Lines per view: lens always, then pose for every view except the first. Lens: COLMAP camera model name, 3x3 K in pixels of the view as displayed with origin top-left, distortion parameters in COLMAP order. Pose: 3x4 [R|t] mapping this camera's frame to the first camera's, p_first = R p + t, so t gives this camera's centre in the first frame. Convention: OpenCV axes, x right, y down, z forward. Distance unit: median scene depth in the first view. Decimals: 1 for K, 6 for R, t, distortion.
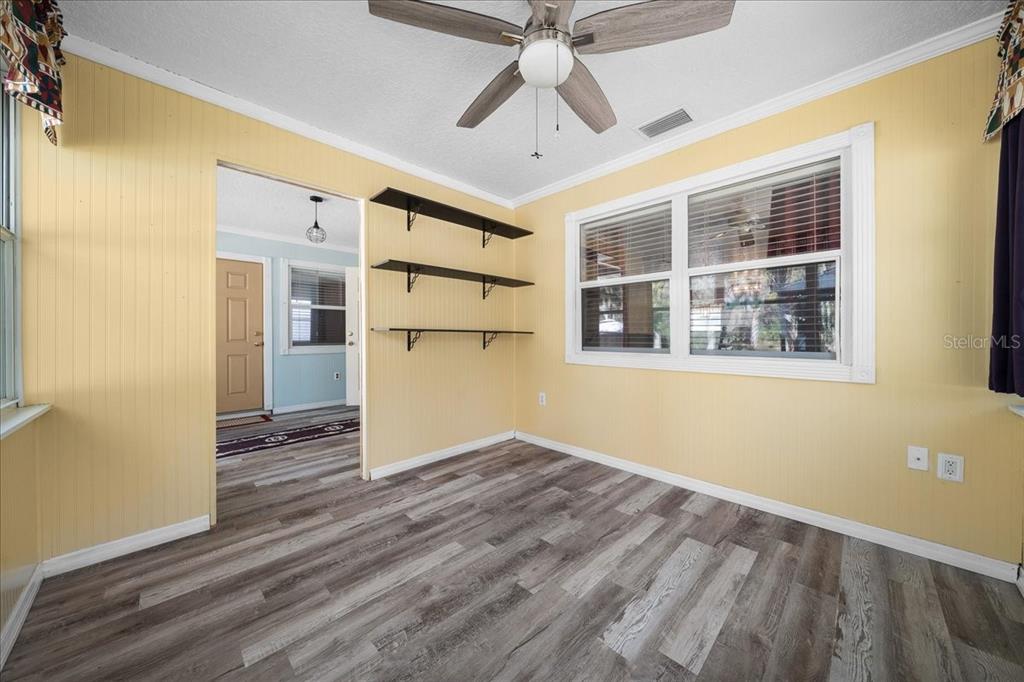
lens RADIAL K [[352.9, 0, 518.4], [0, 352.9, 338.1], [0, 0, 1]] dist [-0.003250, -0.000024]
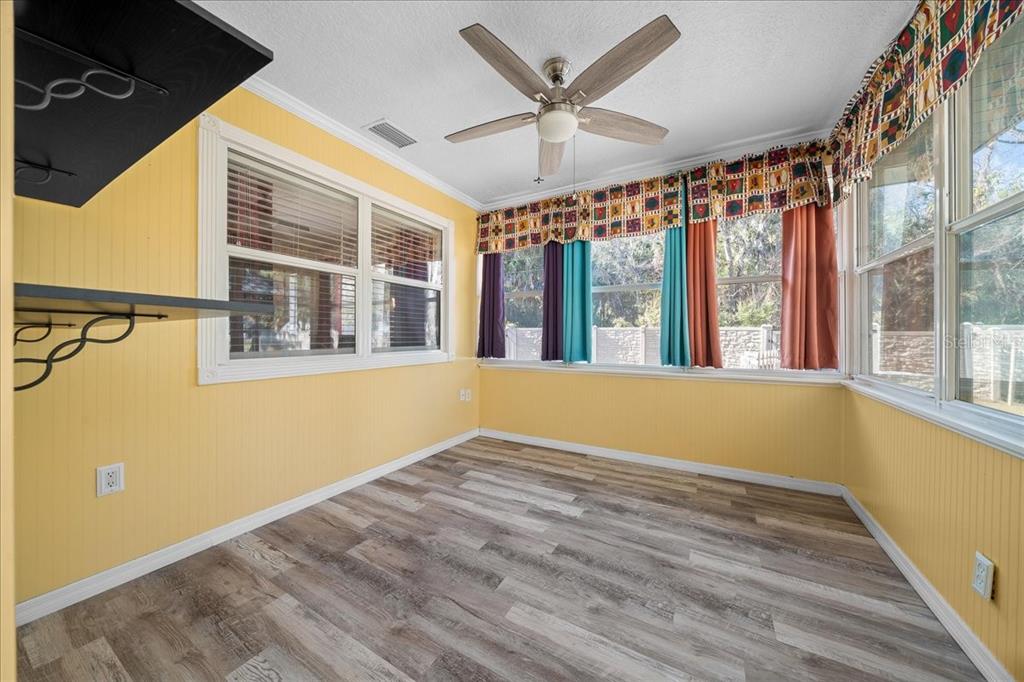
lens RADIAL K [[352.9, 0, 515.3], [0, 352.9, 335.7], [0, 0, 1]] dist [-0.003250, -0.000024]
pose [[-0.259071, -0.000857, 0.965858, -0.832589], [0.001933, 0.999997, 0.001406, -0.007016], [-0.965856, 0.002231, -0.259068, 1.092411]]
